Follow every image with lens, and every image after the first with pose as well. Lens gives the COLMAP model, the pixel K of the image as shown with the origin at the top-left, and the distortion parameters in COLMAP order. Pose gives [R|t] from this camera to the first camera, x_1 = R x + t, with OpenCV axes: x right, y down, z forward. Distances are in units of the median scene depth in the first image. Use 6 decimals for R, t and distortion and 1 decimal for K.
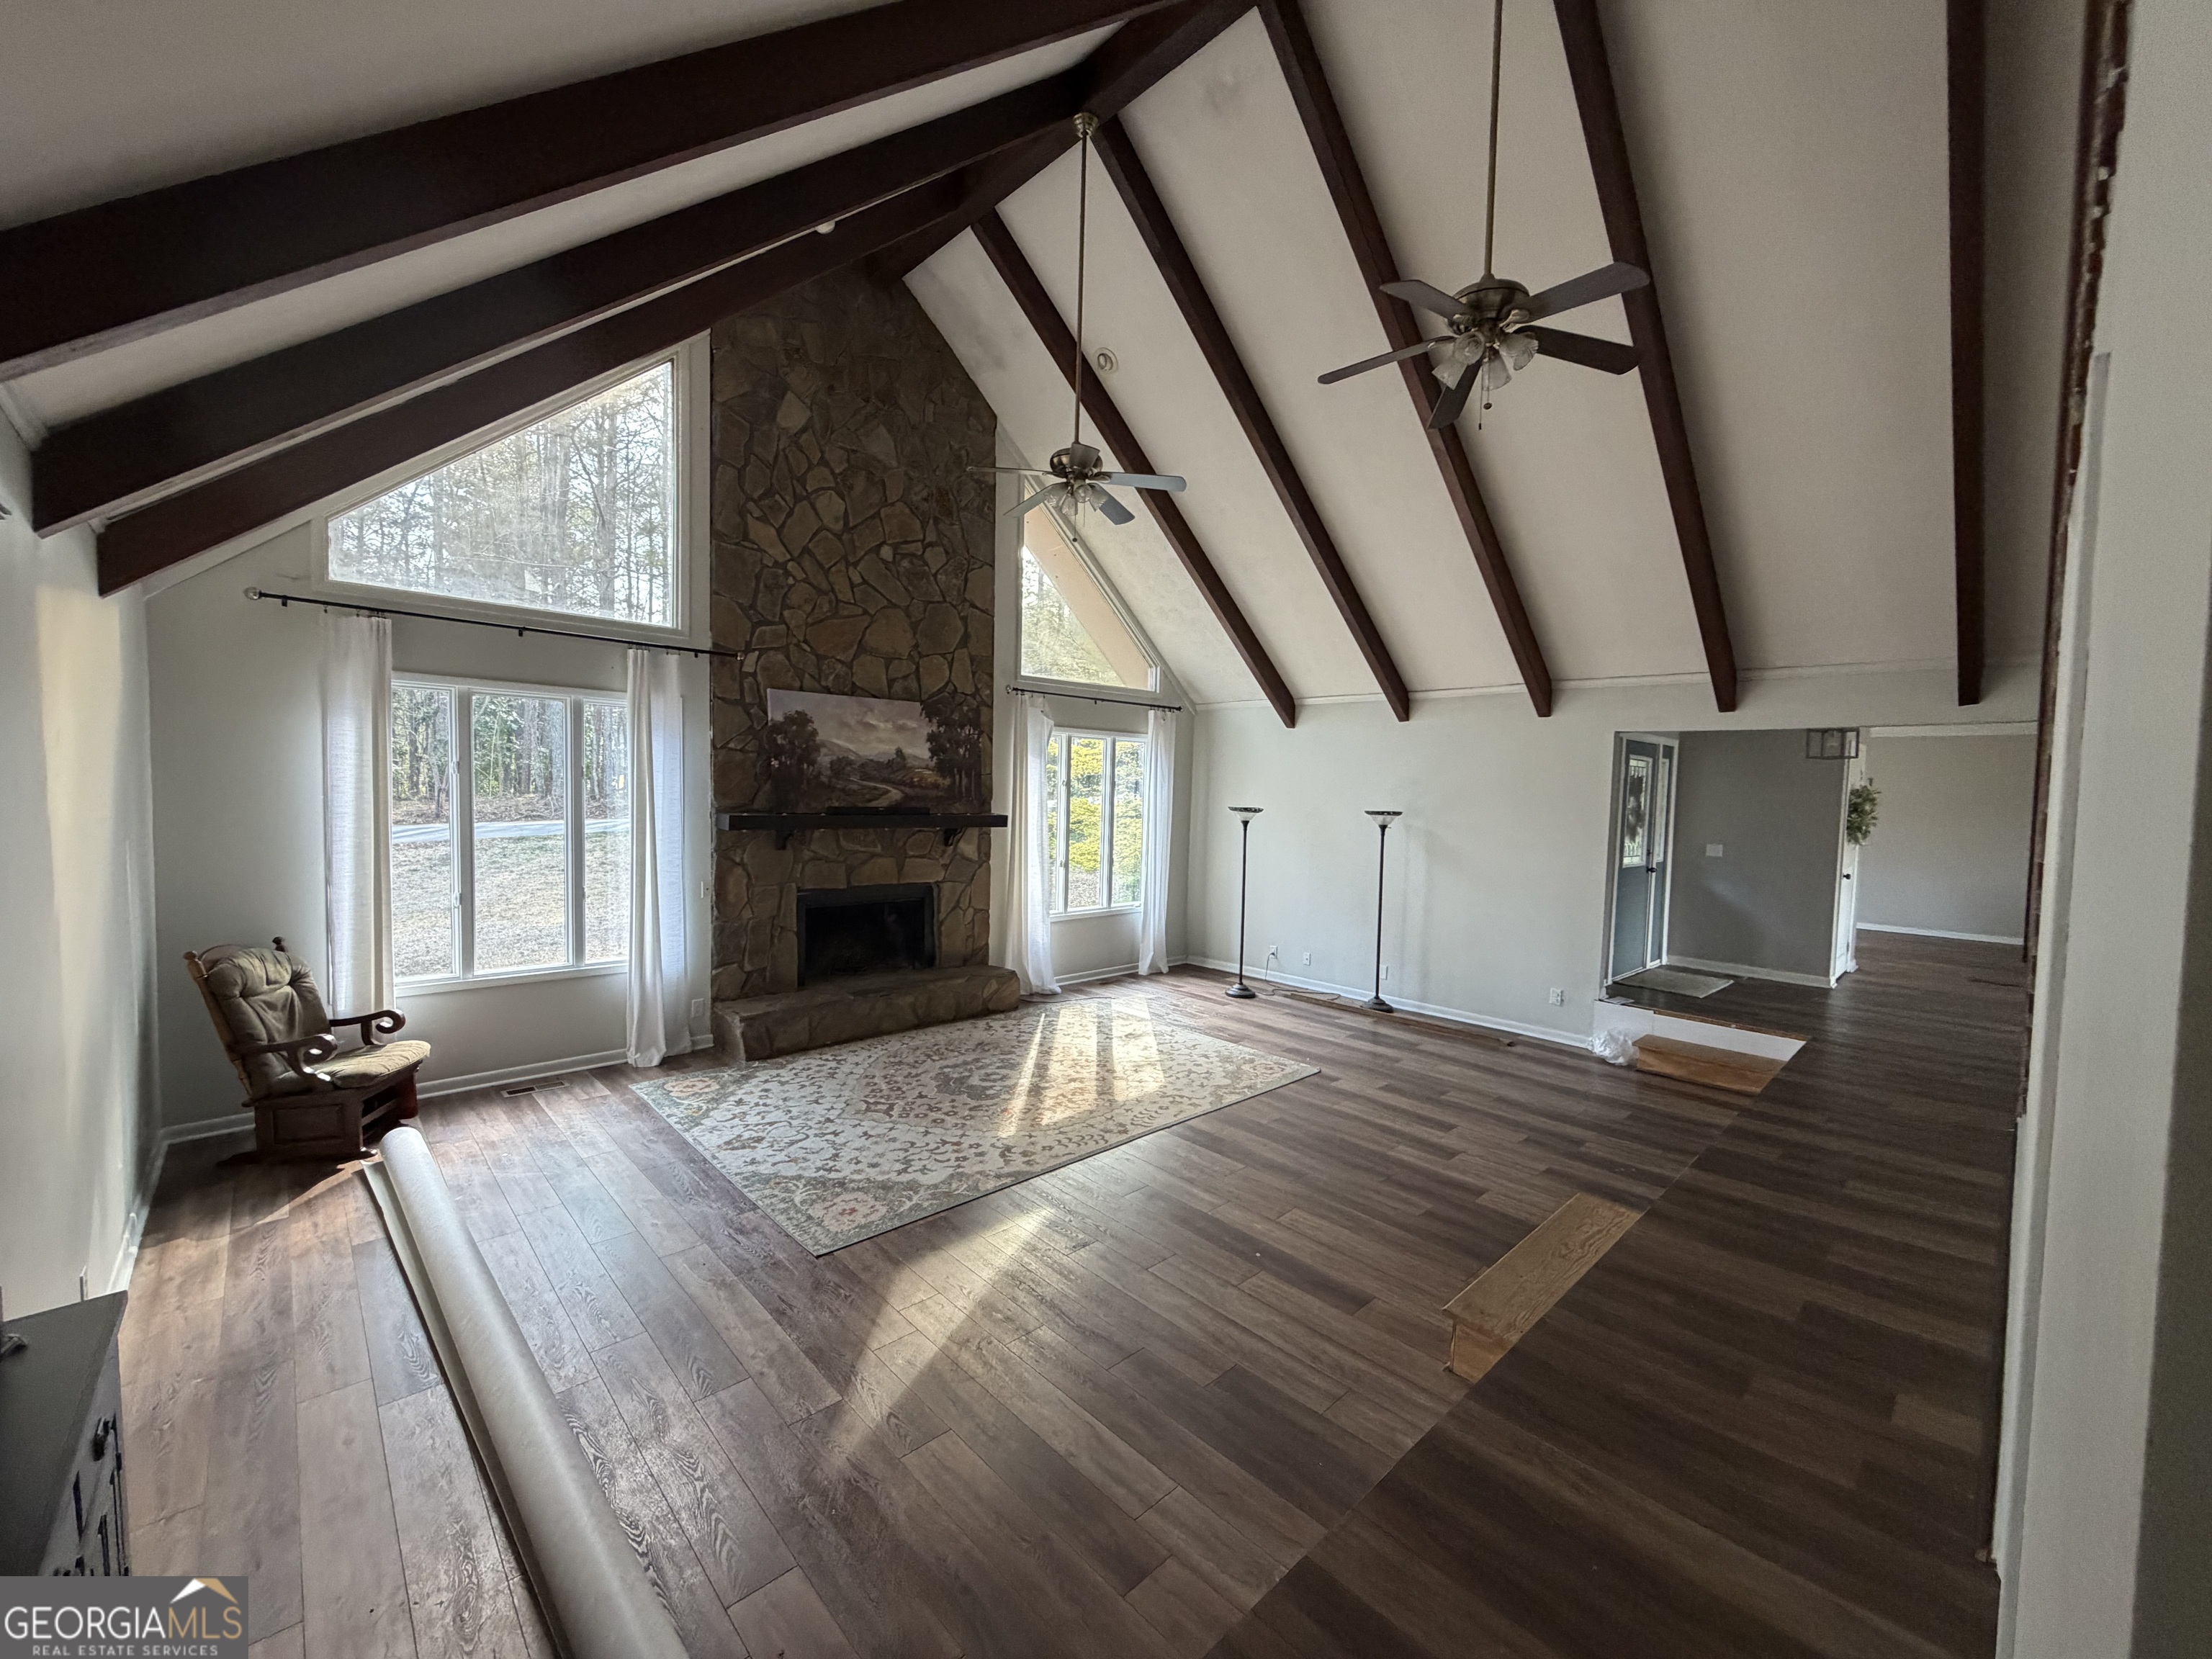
lens RADIAL K [[877.3, 0, 1103.2], [0, 877.3, 827.5], [0, 0, 1]] dist [0.001707, -0.000009]
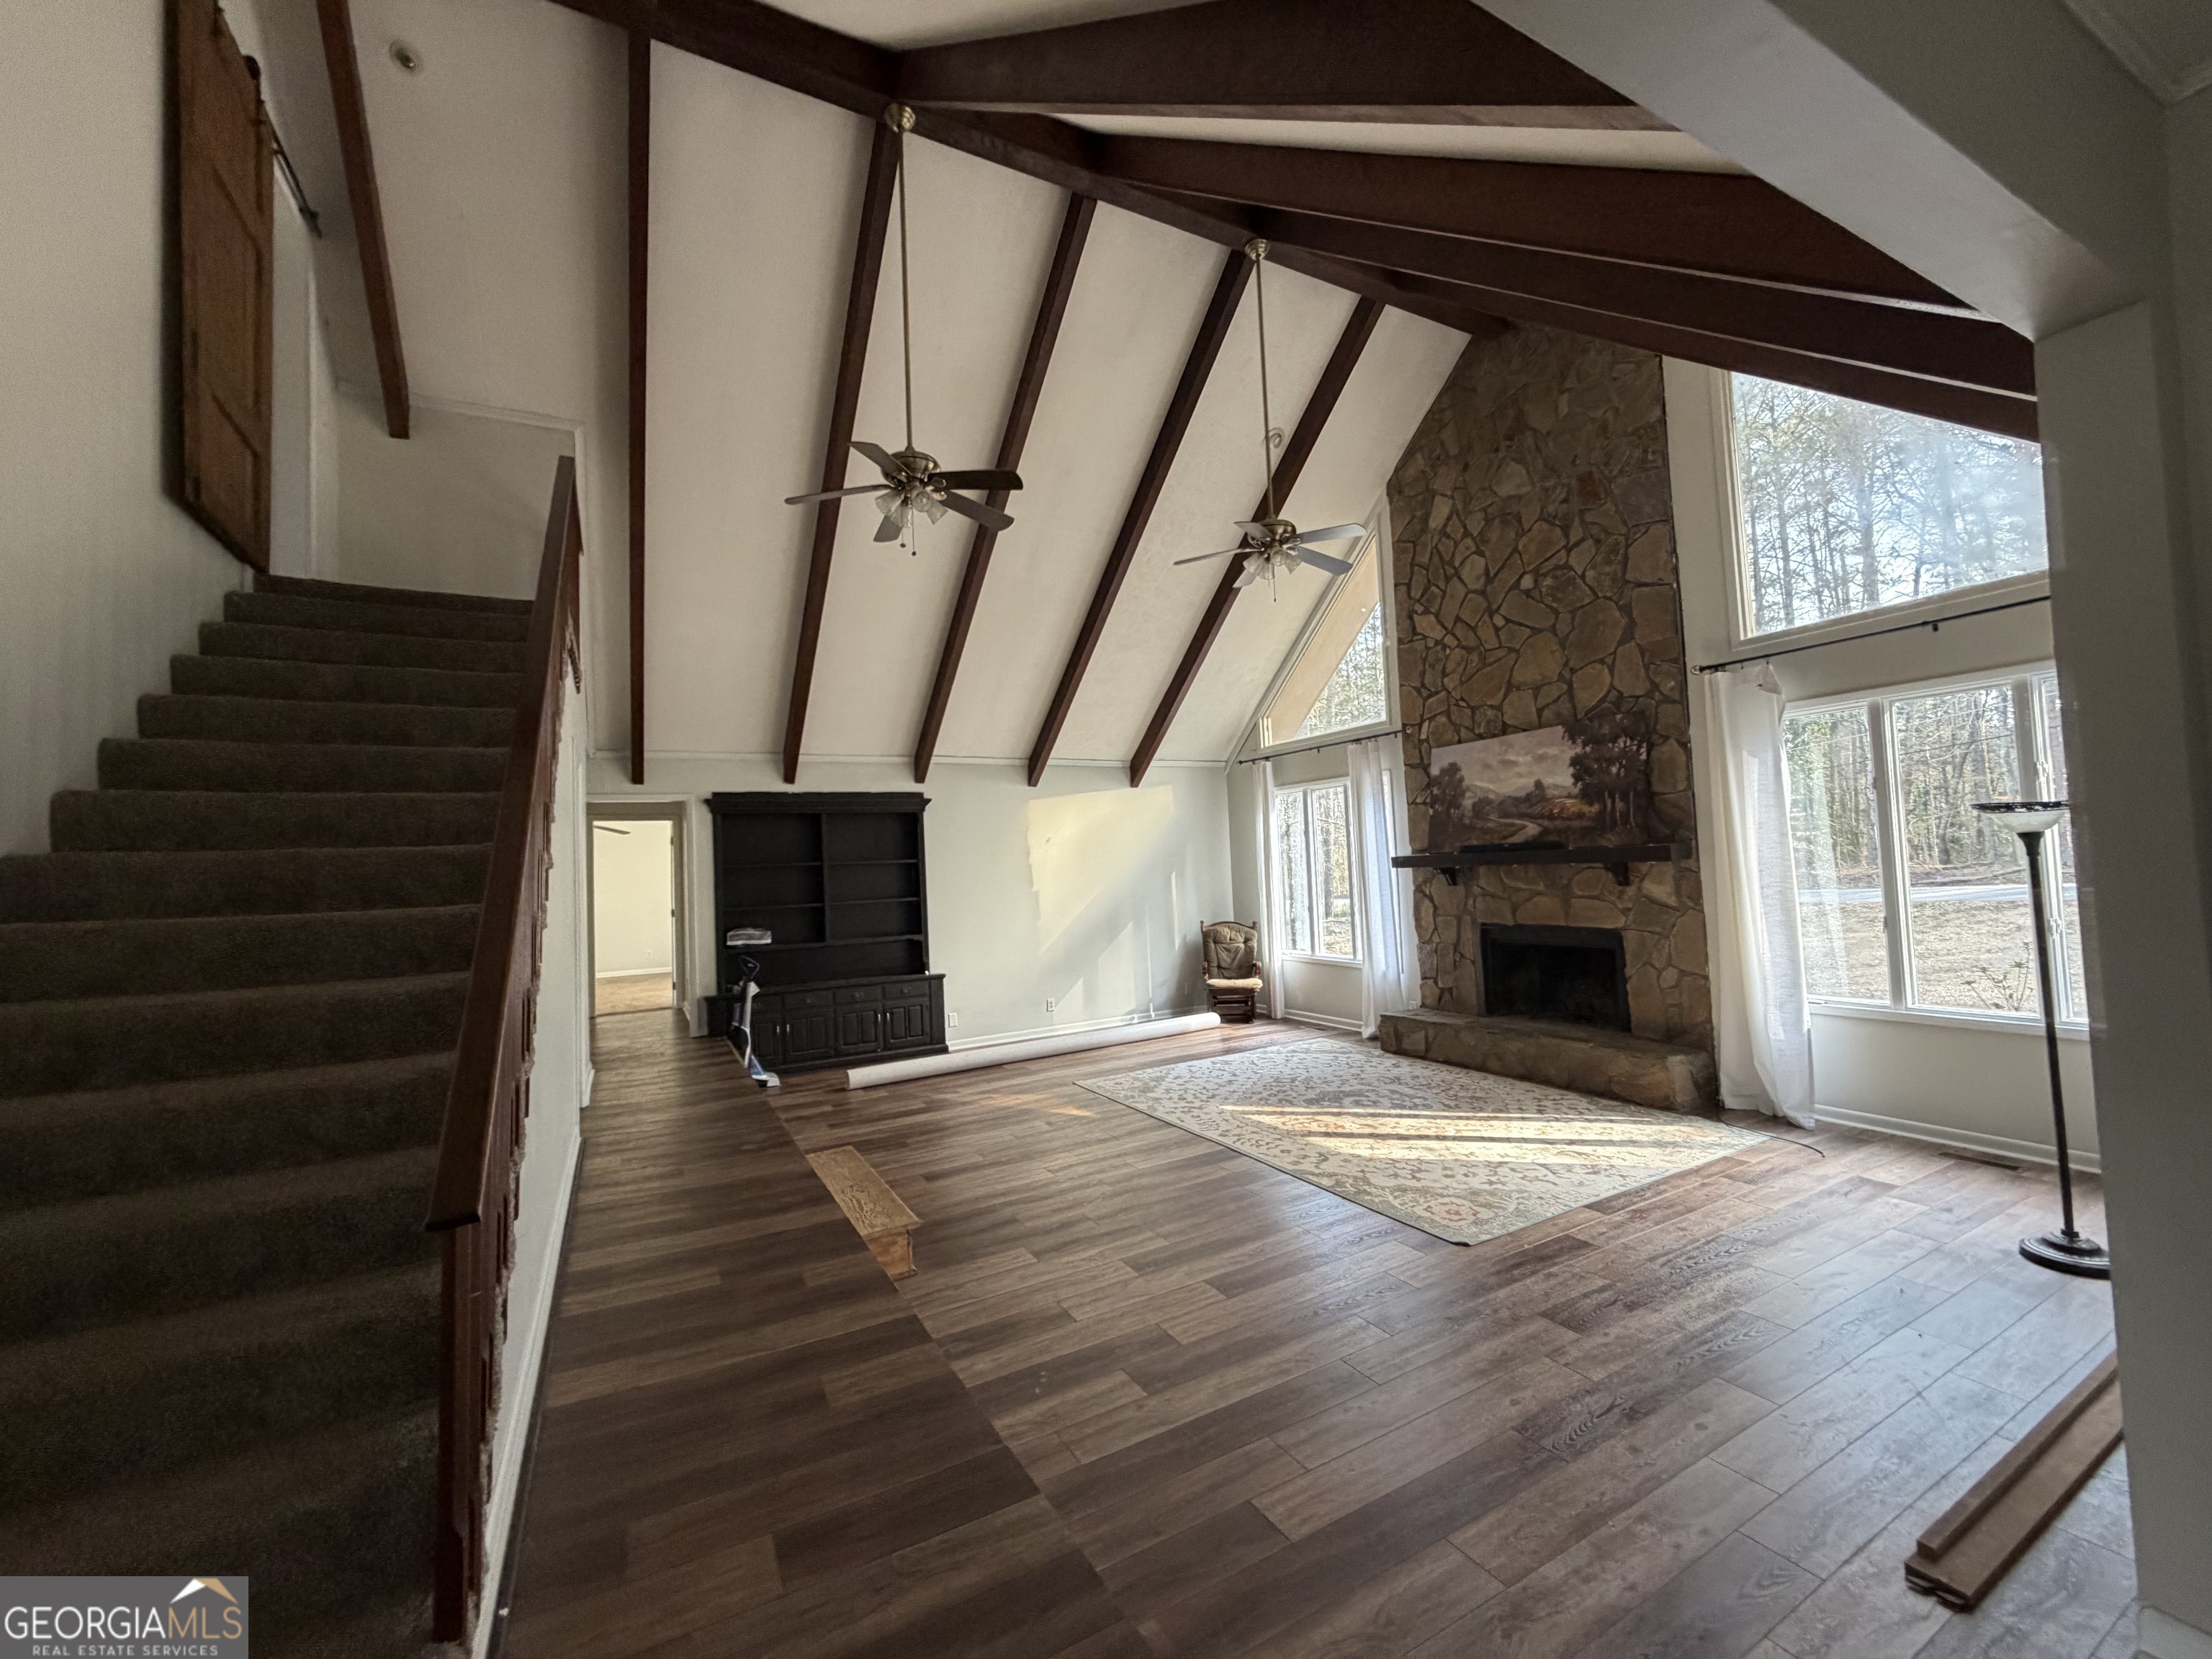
lens RADIAL K [[877.3, 0, 1103.2], [0, 877.3, 827.5], [0, 0, 1]] dist [0.001707, -0.000009]
pose [[-0.253638, -0.060614, -0.965398, 0.825518], [-0.005608, 0.998110, -0.061194, 0.021946], [0.967283, -0.010107, -0.253498, 0.819568]]
